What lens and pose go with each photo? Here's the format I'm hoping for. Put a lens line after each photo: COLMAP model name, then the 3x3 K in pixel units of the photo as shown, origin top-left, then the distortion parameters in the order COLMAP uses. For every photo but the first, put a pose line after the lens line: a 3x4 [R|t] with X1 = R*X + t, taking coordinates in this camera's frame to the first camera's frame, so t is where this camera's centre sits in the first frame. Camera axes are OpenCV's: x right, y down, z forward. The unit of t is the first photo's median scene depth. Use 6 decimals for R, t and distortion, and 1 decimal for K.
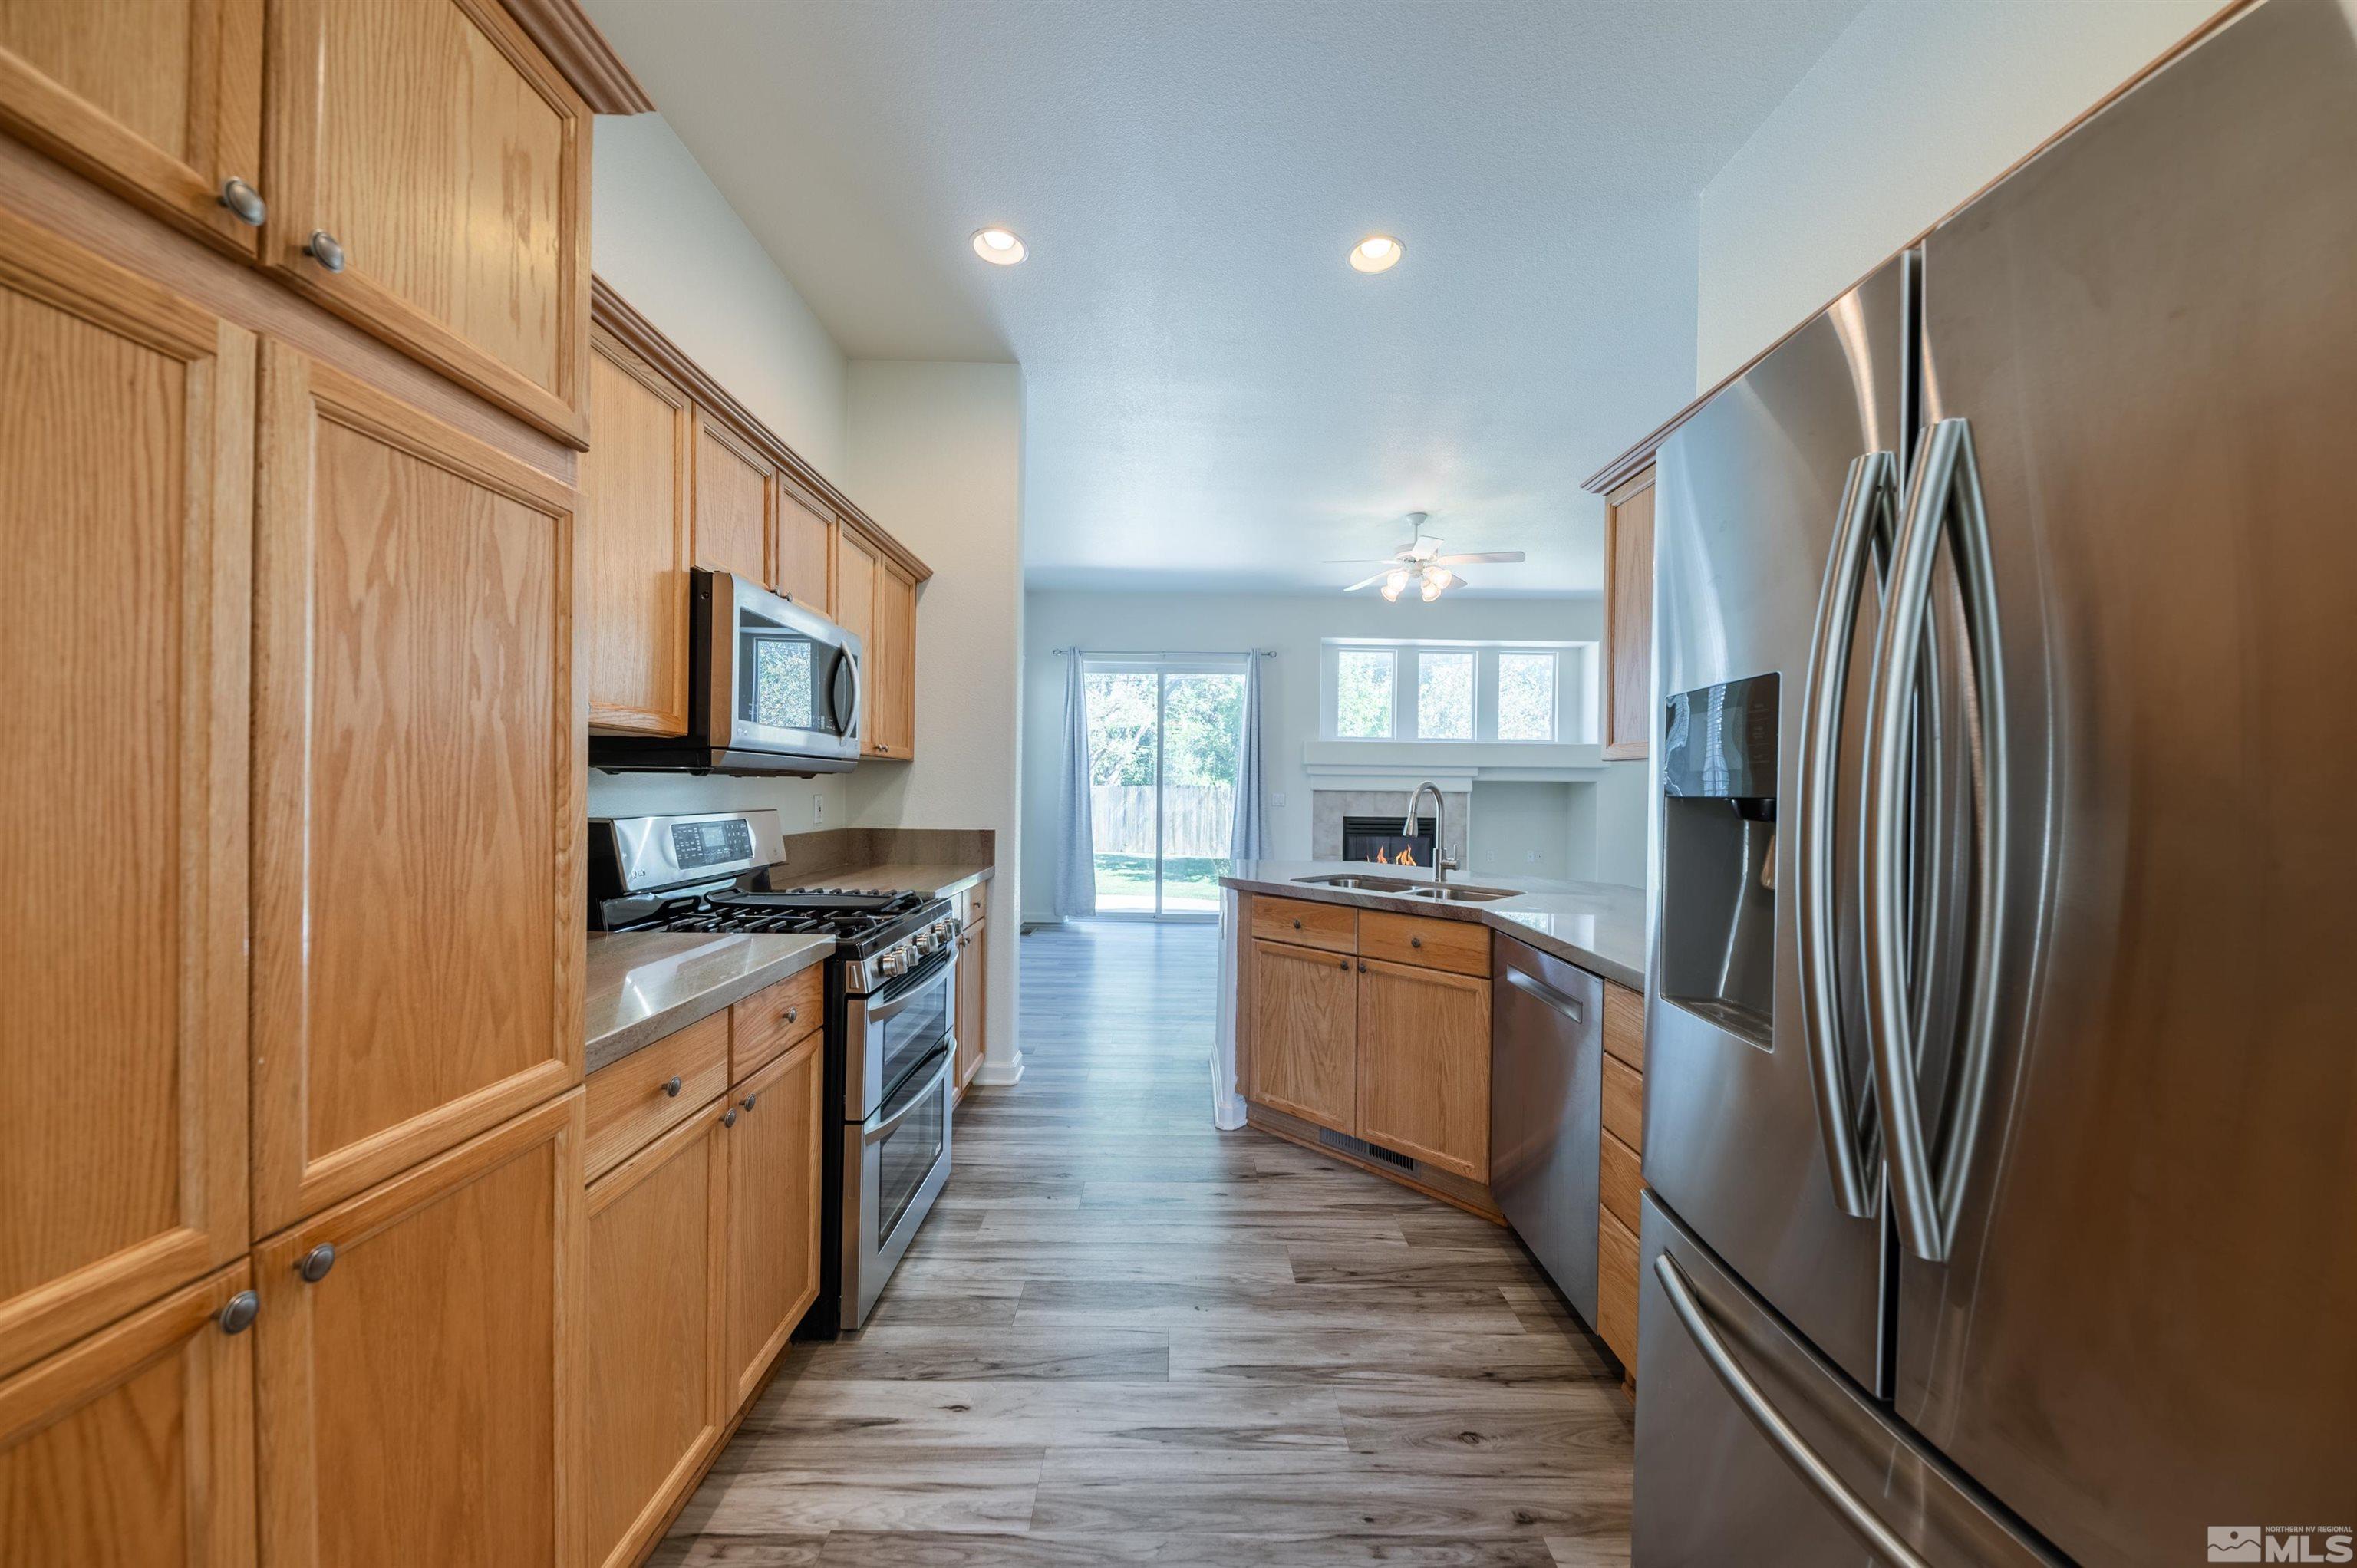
lens RADIAL K [[822.4, 0, 1179.4], [0, 822.4, 790.8], [0, 0, 1]] dist [0.014553, -0.008701]
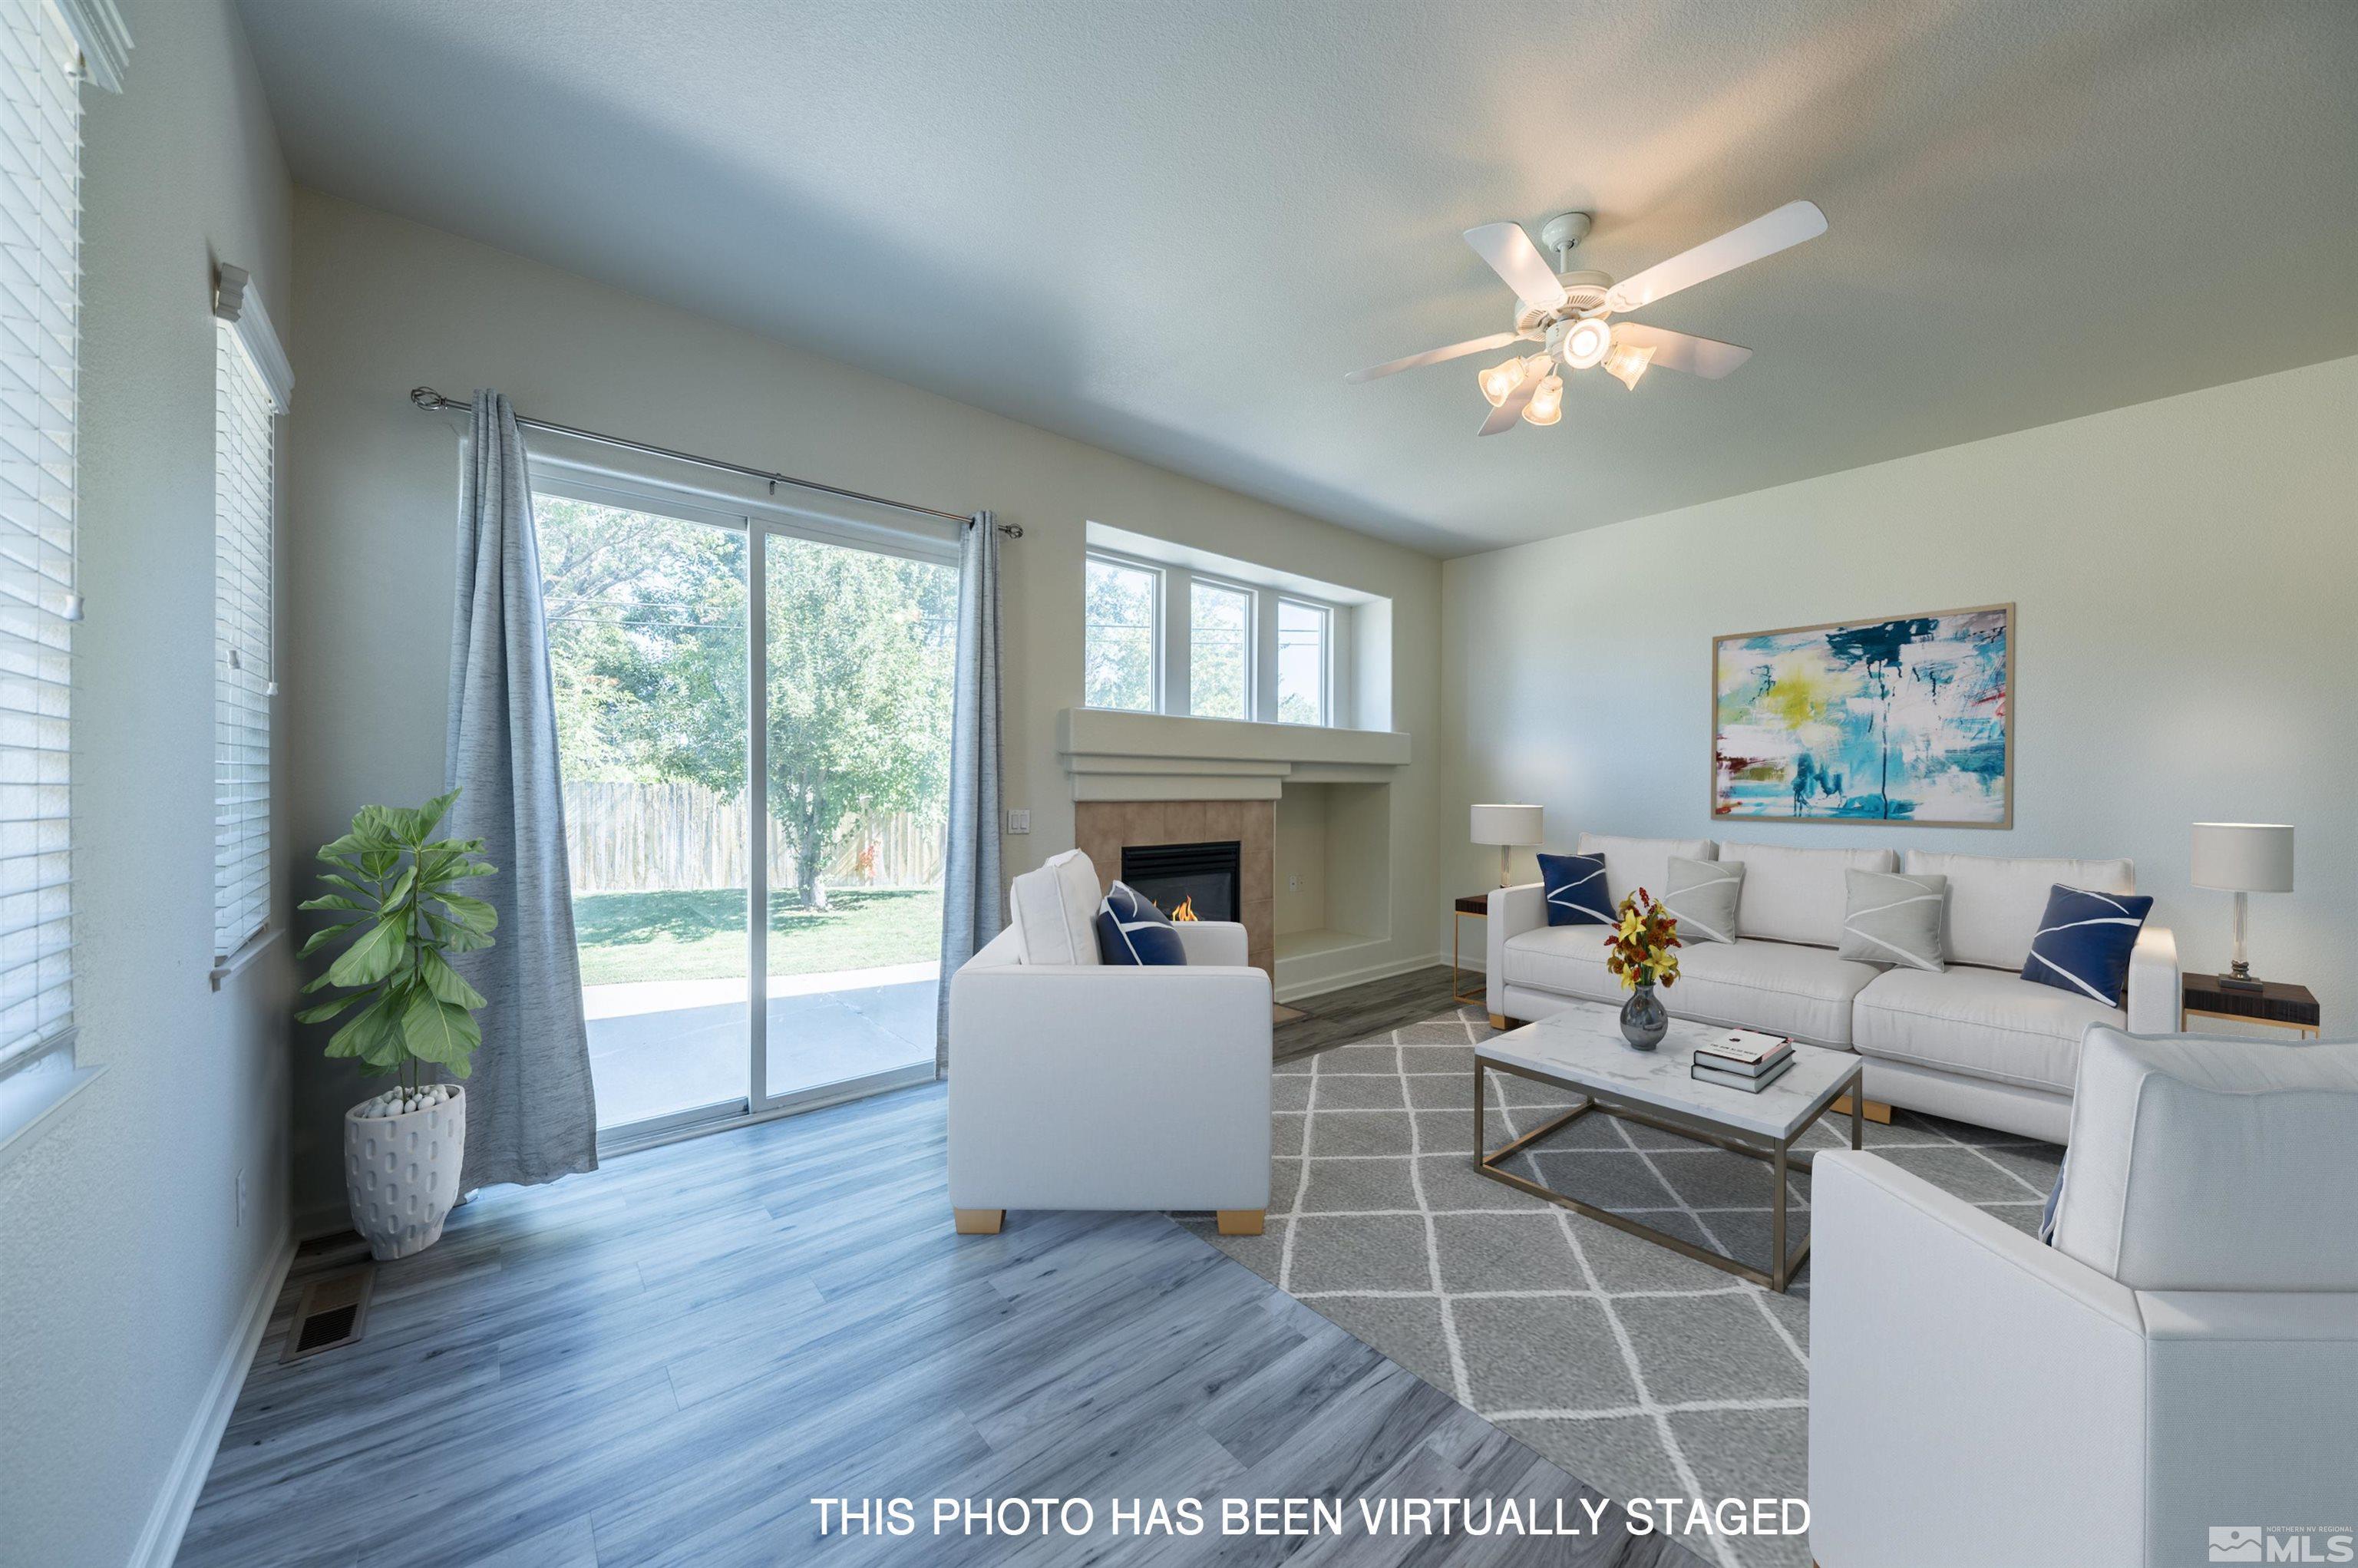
lens RADIAL K [[822.8, 0, 1179.9], [0, 822.8, 790.8], [0, 0, 1]] dist [0.014553, -0.008701]
pose [[0.769728, -0.011215, 0.638273, -0.130046], [0.004924, 0.999920, 0.011631, -0.013715], [-0.638353, -0.005810, 0.769722, 0.542515]]
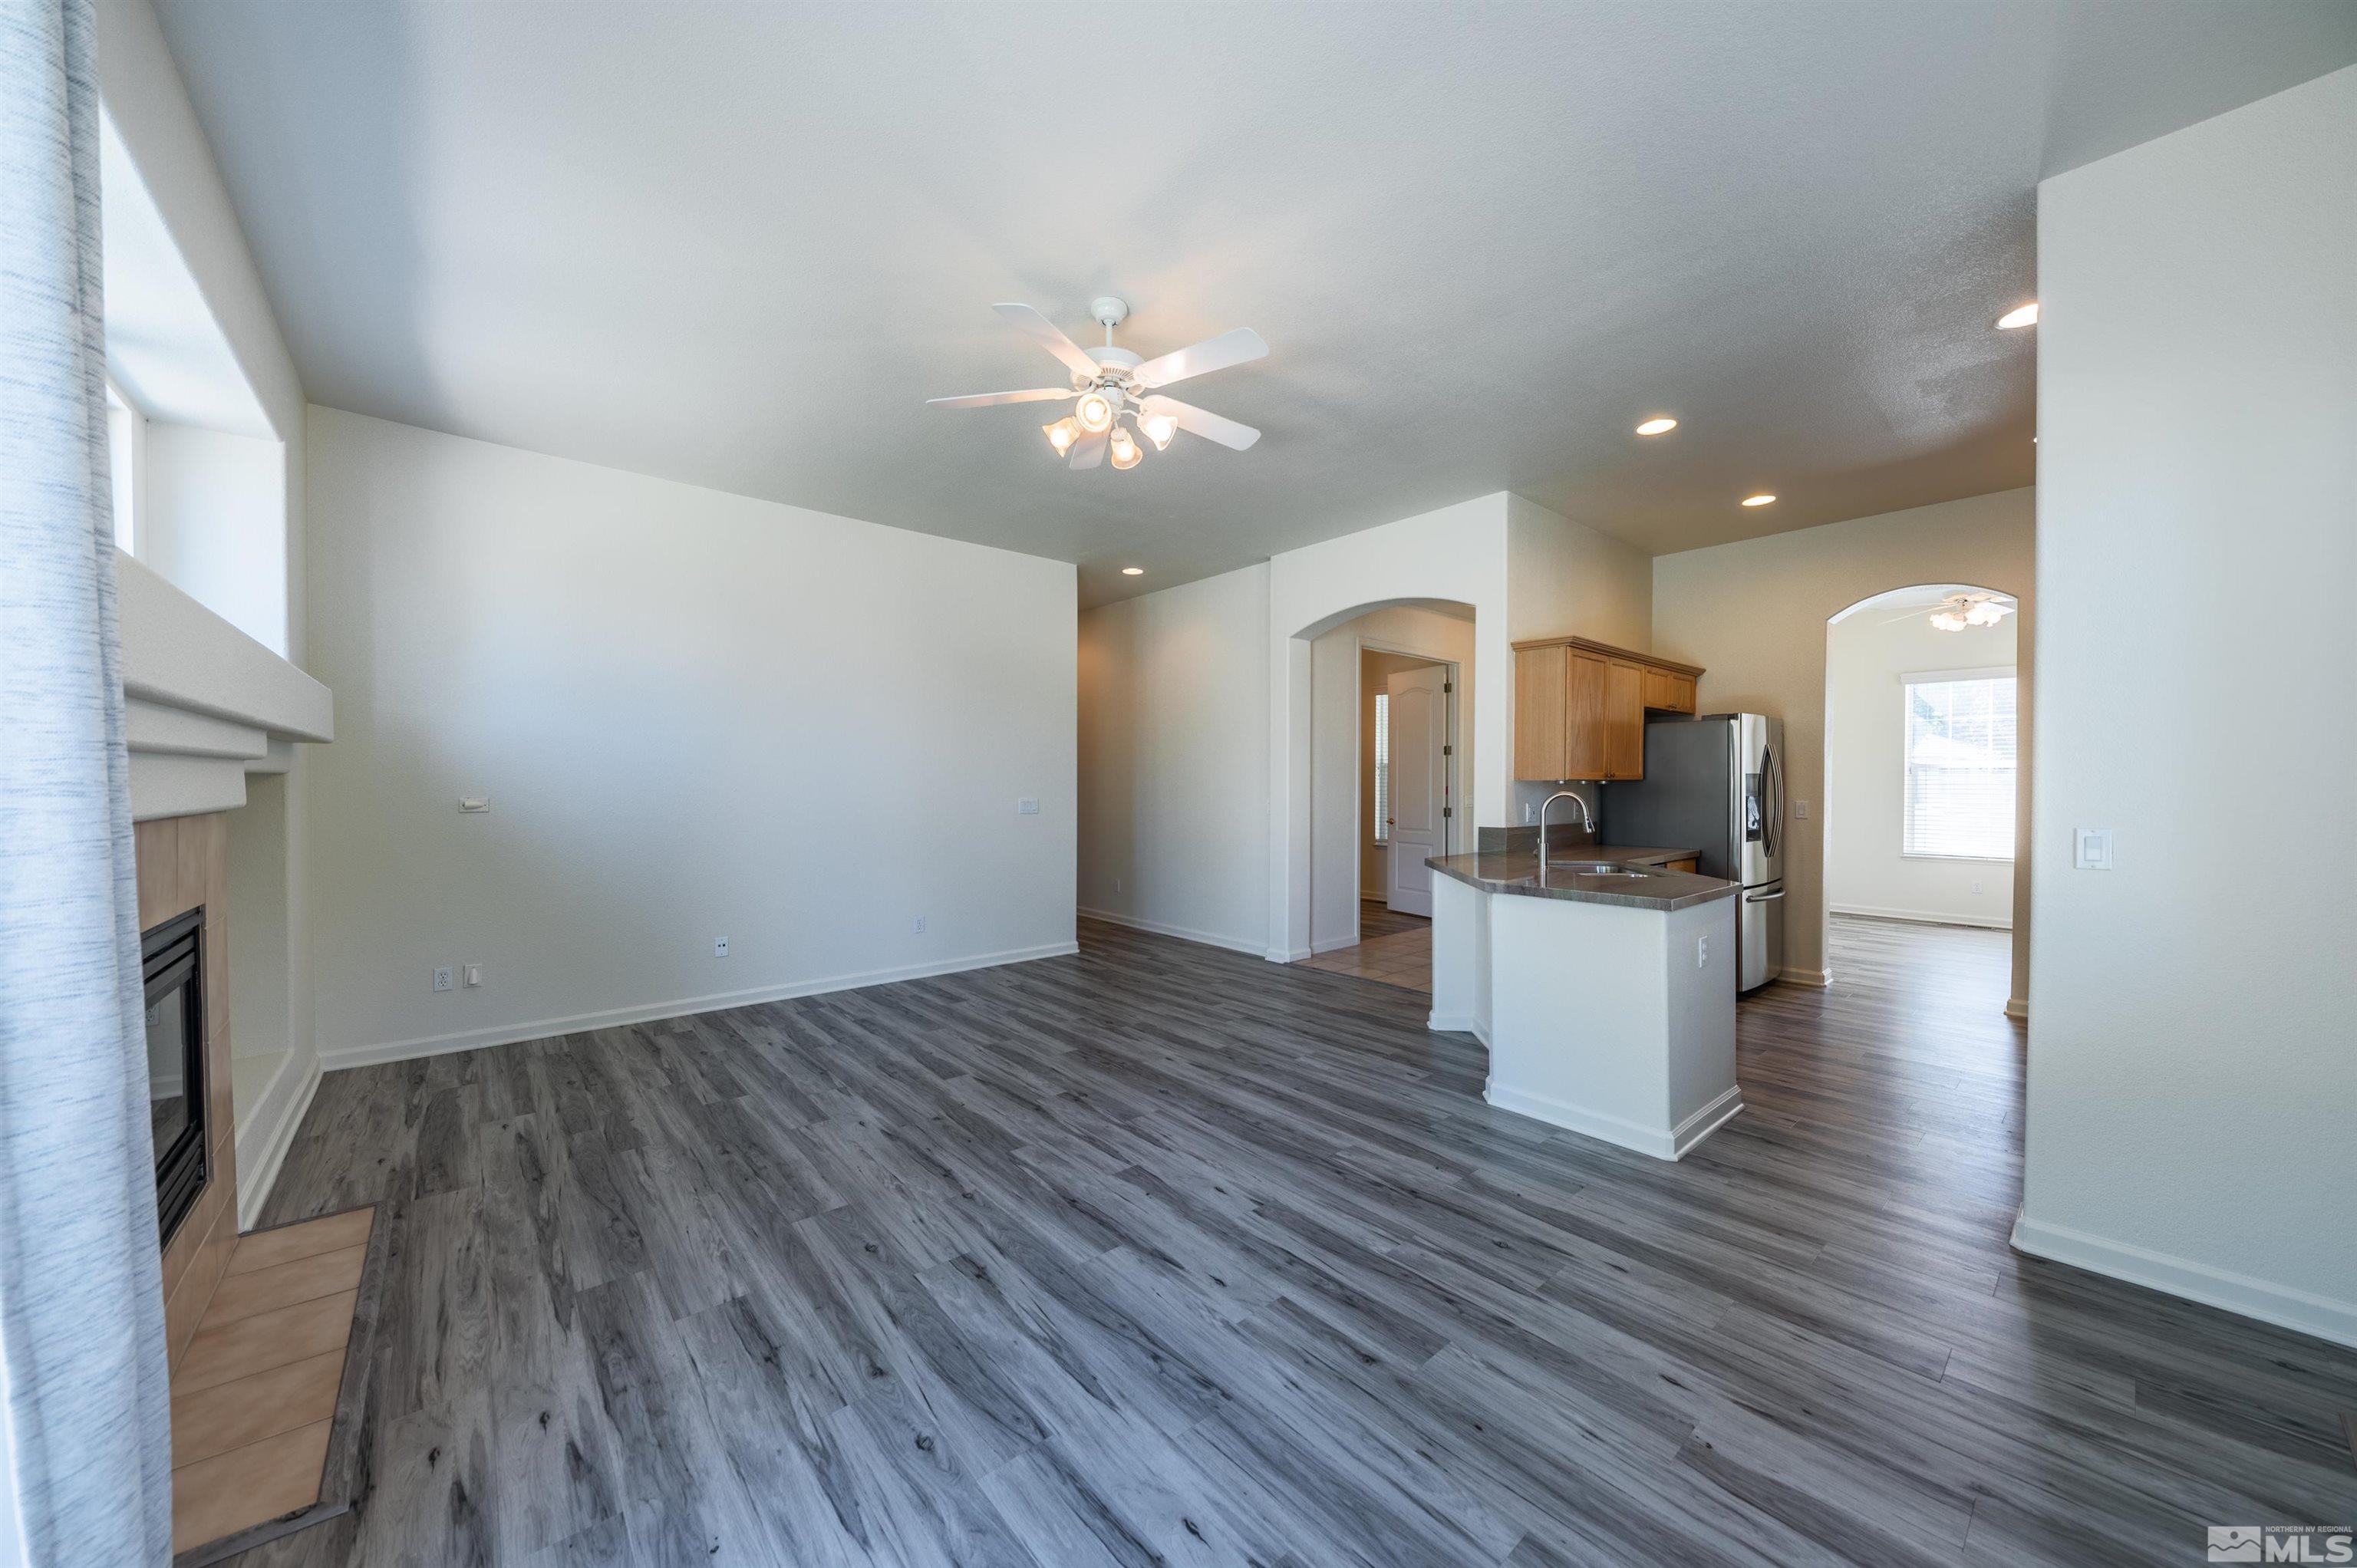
lens RADIAL K [[822.4, 0, 1179.4], [0, 822.4, 790.8], [0, 0, 1]] dist [0.014553, -0.008701]
pose [[-0.645718, -0.021231, 0.763280, -0.121573], [-0.006331, 0.999728, 0.022453, -0.014609], [-0.763549, 0.009666, -0.645677, 0.930476]]
